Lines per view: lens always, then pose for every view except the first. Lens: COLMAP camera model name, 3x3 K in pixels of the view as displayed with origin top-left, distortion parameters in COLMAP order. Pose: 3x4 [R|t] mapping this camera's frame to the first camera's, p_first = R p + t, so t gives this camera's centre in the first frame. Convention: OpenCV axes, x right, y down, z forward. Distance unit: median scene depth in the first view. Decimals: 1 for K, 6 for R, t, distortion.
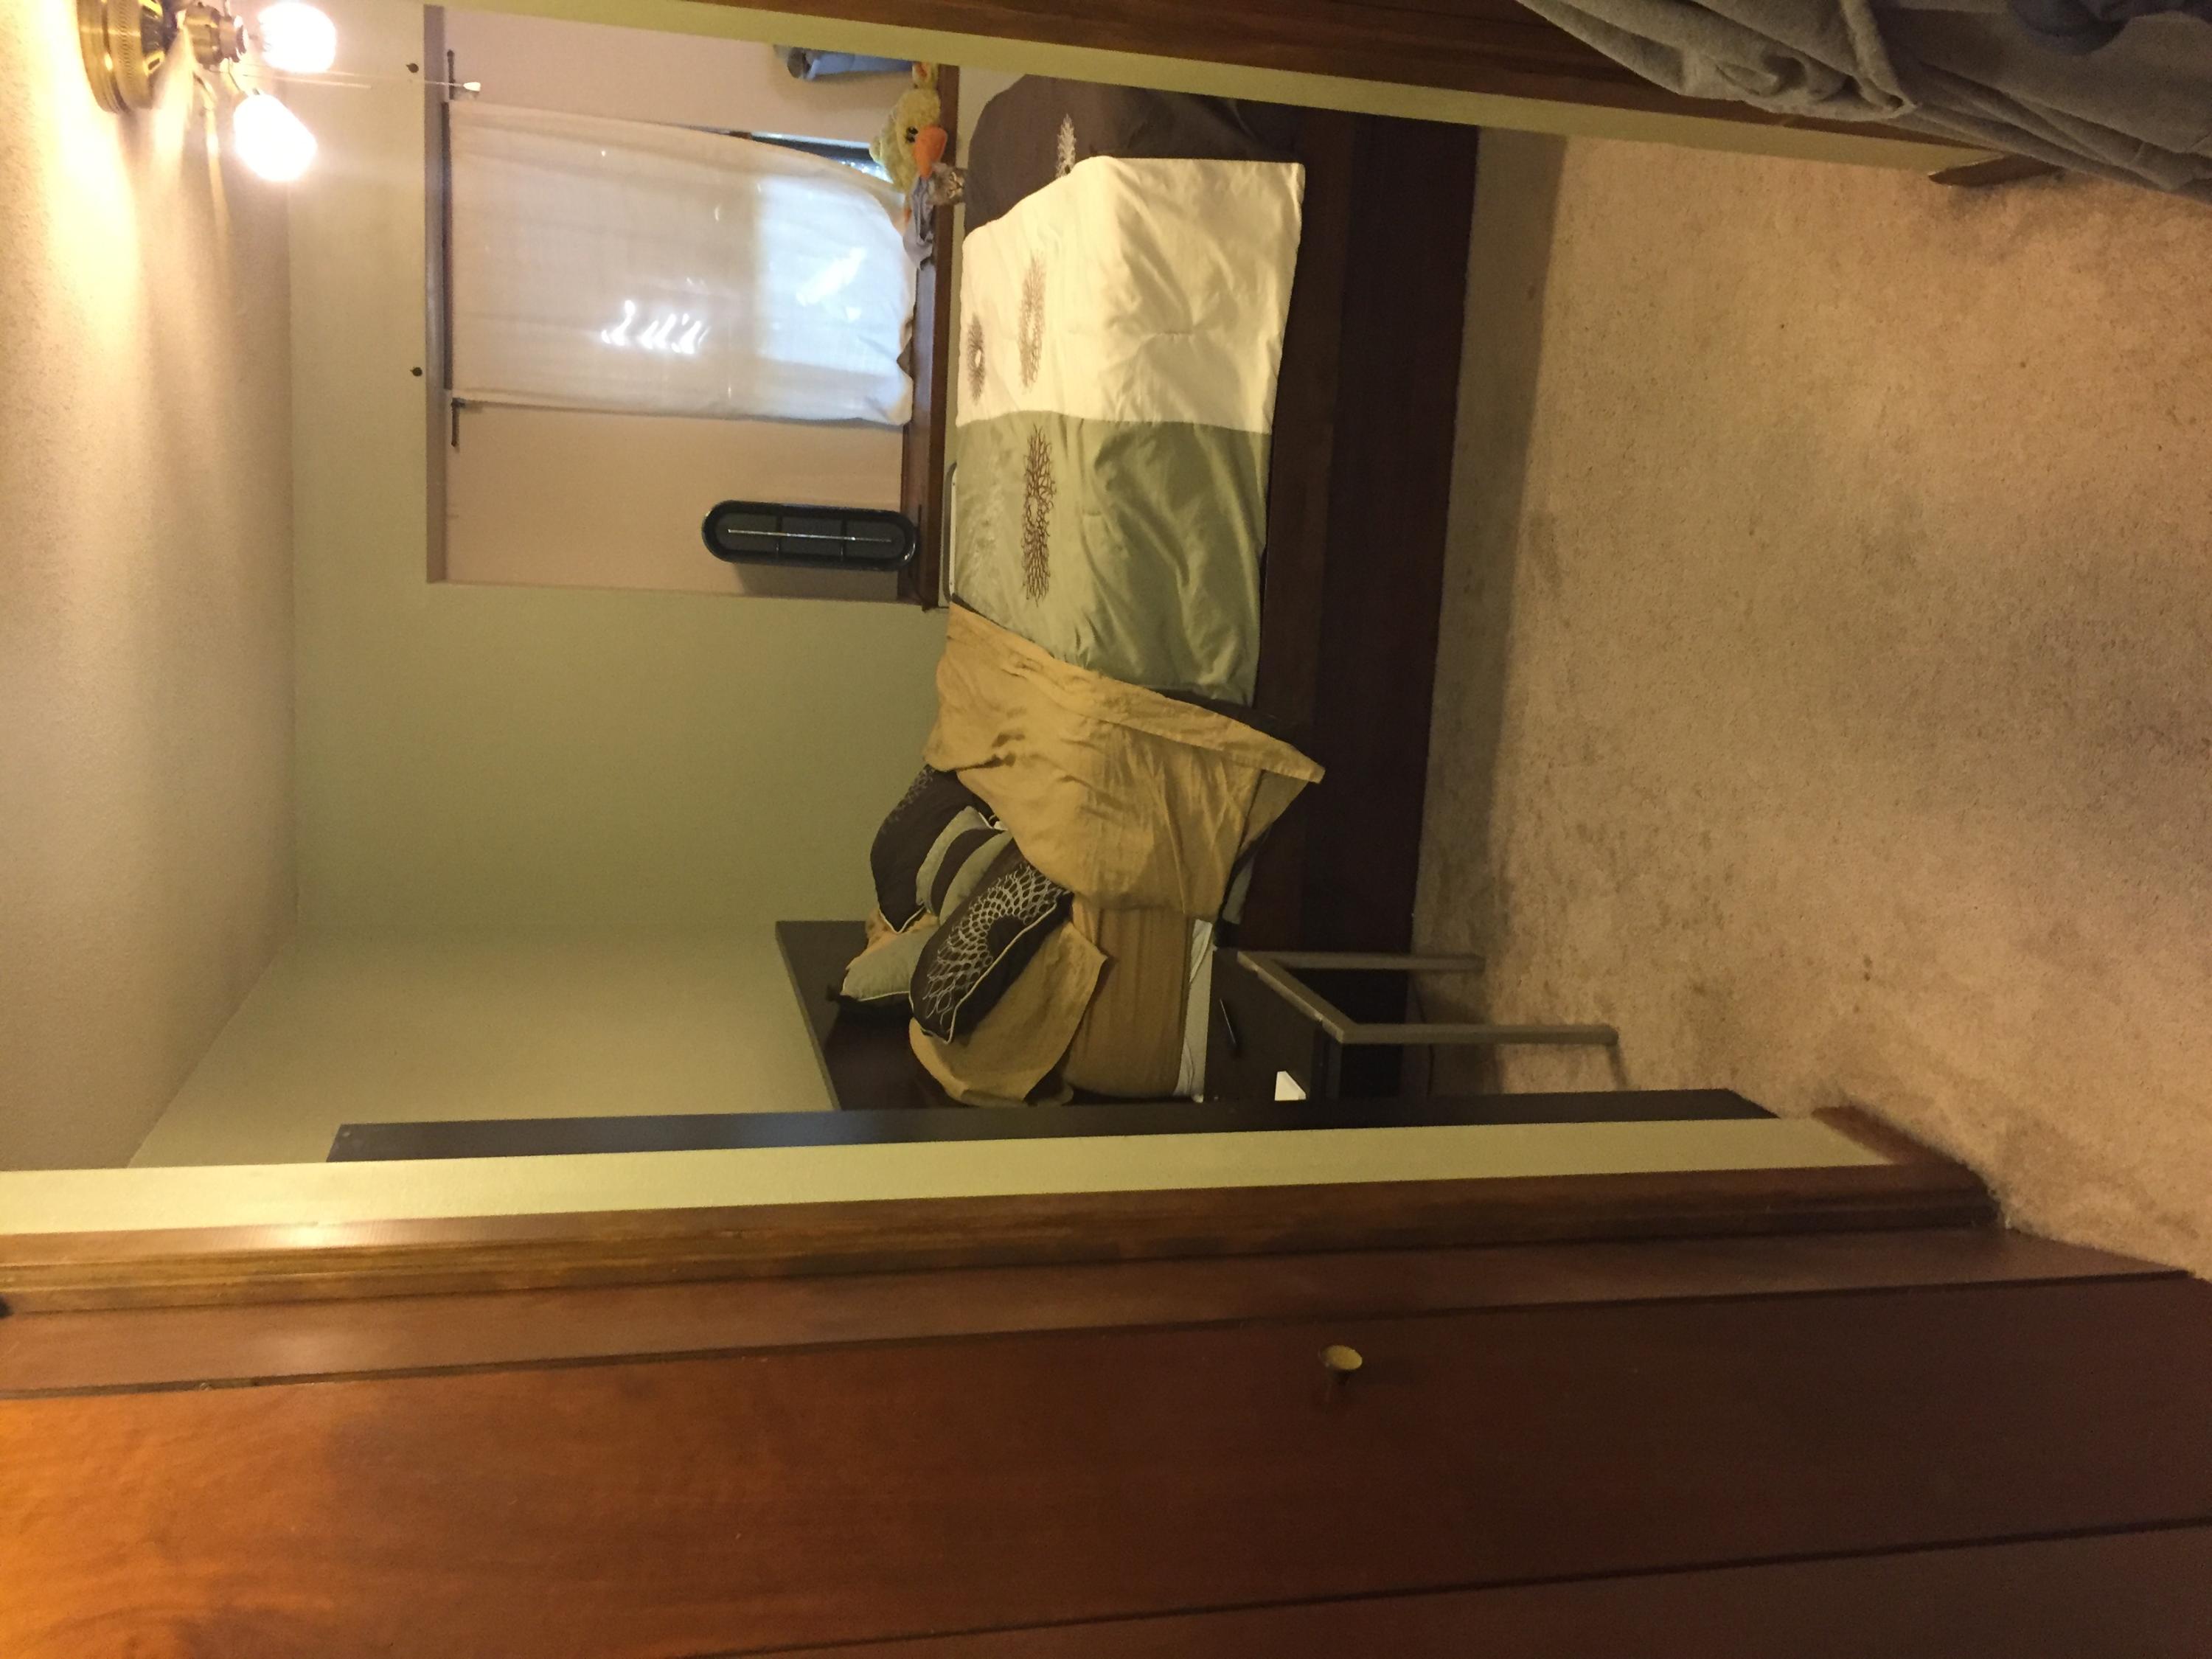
lens RADIAL K [[1899.5, 0, 1109.2], [0, 1899.5, 825.0], [0, 0, 1]] dist [0.082661, -0.118826]
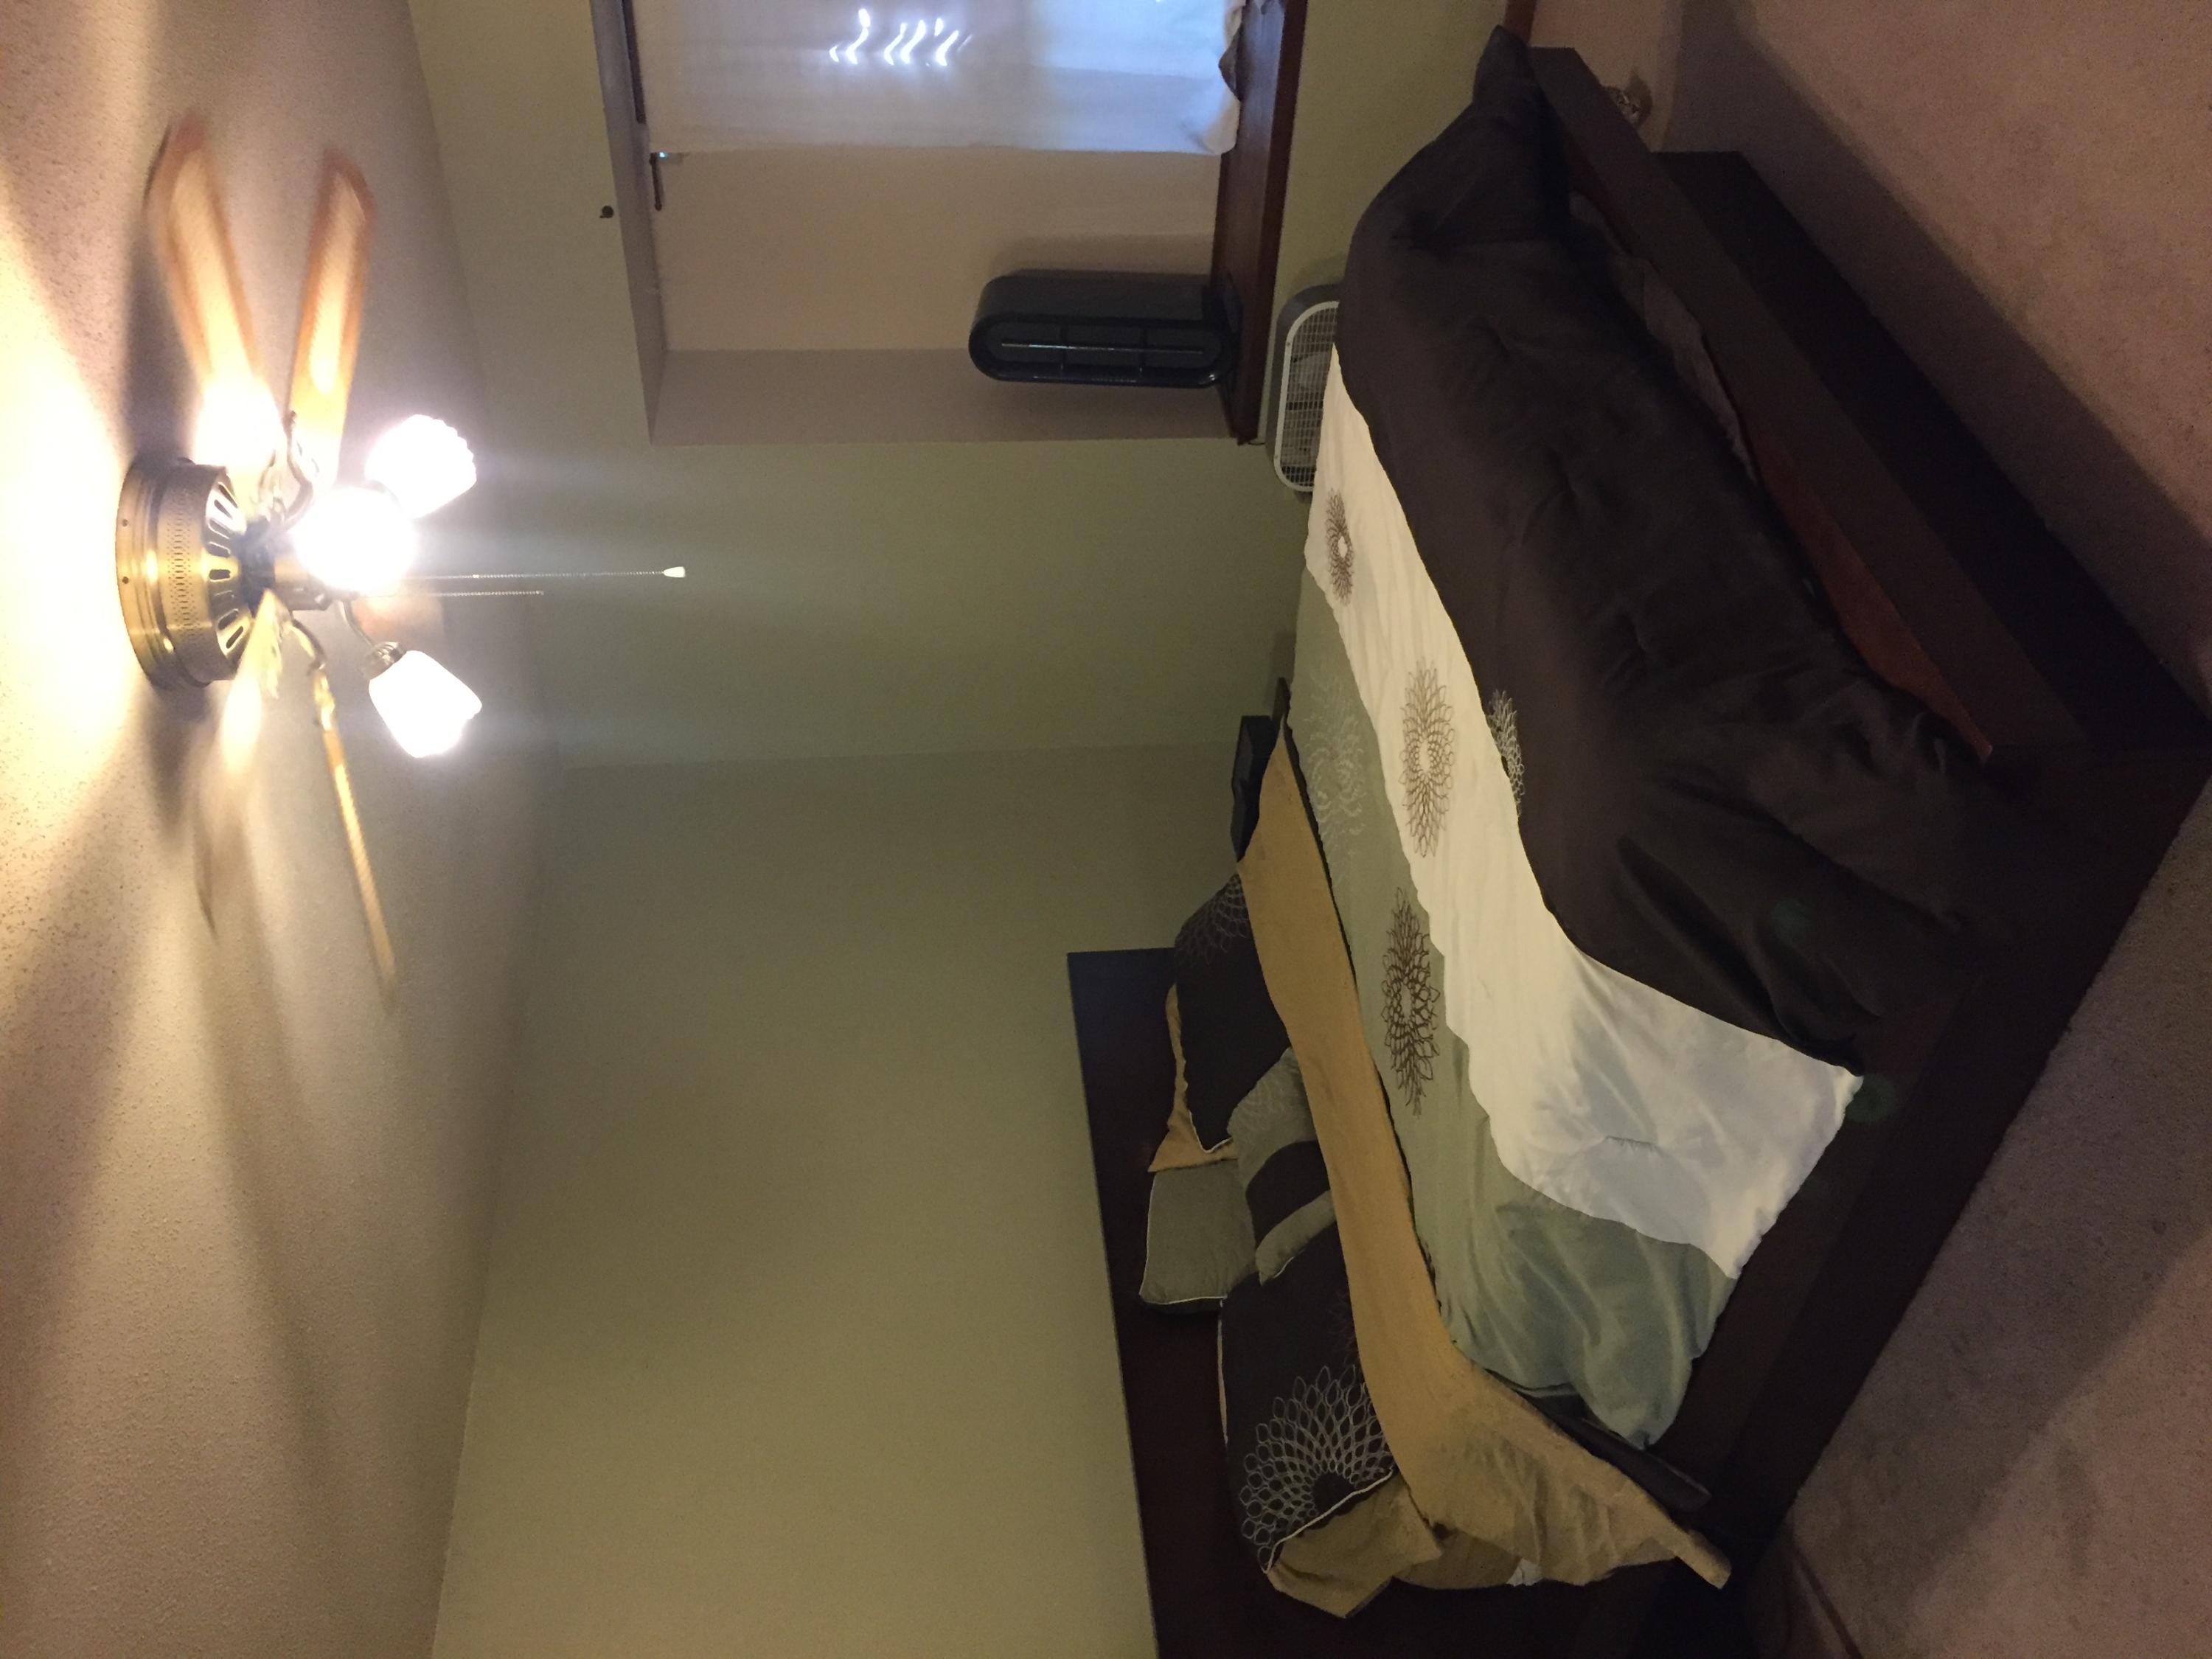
lens RADIAL K [[1899.5, 0, 1105.7], [0, 1899.5, 829.0], [0, 0, 1]] dist [0.082661, -0.118826]
pose [[0.990956, 0.083734, -0.104854, -0.093503], [-0.012805, 0.836854, 0.547276, -0.714288], [0.133573, -0.540984, 0.830358, 0.392713]]
